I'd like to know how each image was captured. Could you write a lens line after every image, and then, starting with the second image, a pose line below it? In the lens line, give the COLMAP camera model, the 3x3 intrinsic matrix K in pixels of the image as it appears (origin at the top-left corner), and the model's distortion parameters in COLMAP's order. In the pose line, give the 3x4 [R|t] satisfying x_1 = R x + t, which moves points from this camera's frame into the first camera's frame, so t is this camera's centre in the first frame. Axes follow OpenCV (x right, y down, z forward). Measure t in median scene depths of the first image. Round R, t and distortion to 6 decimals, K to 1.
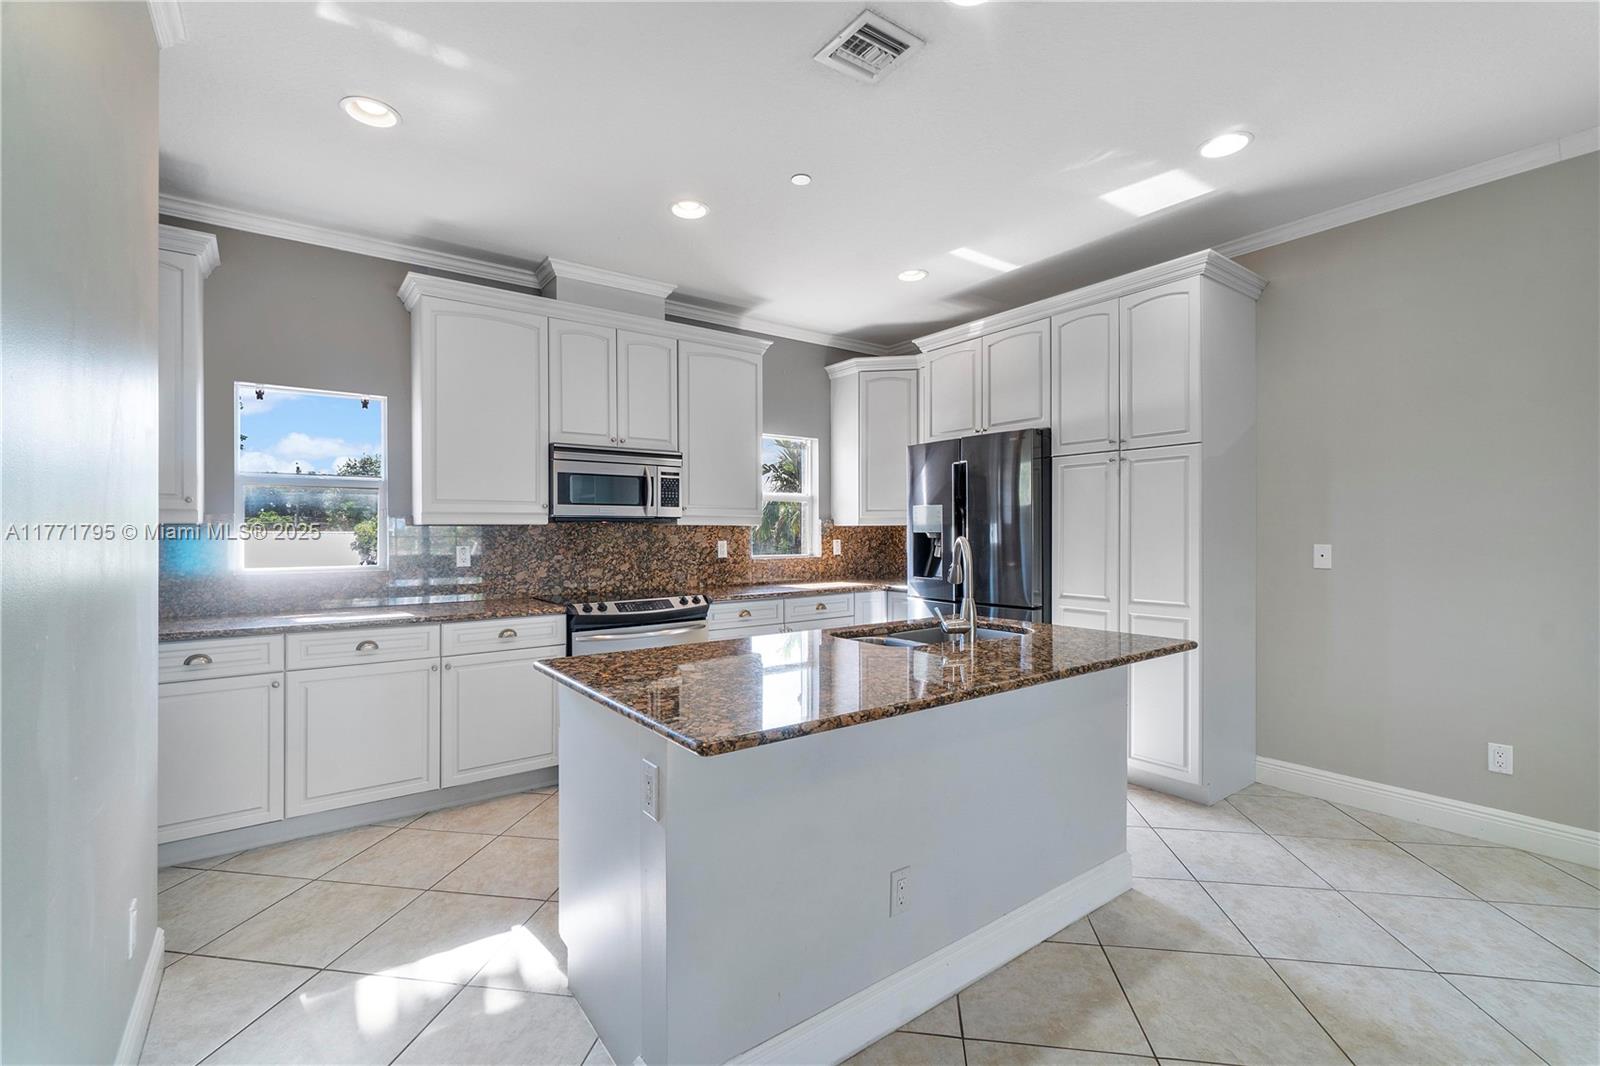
lens RADIAL K [[692.4, 0, 798.2], [0, 692.4, 533.9], [0, 0, 1]] dist [-0.003708, 0.000325]
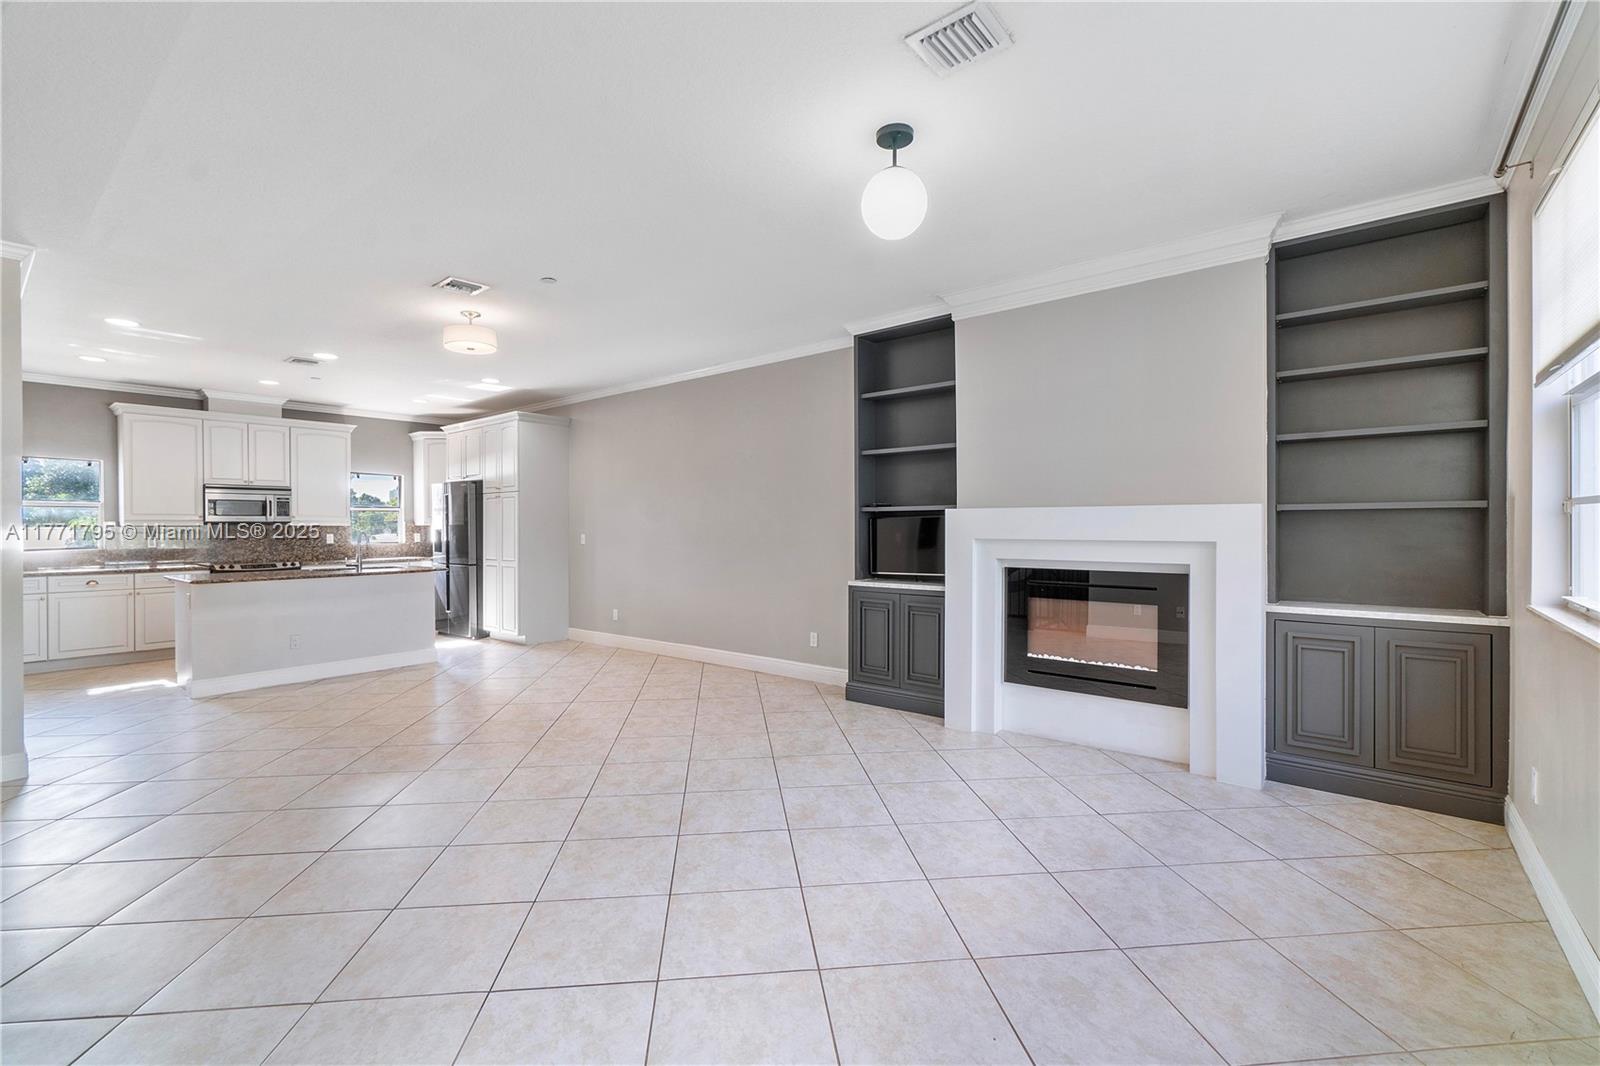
lens RADIAL K [[692.4, 0, 798.2], [0, 692.4, 533.9], [0, 0, 1]] dist [-0.003708, 0.000325]
pose [[0.969835, -0.004041, 0.243728, 0.752937], [0.002558, 0.999976, 0.006403, 0.001076], [-0.243748, -0.005587, 0.969823, -1.236634]]
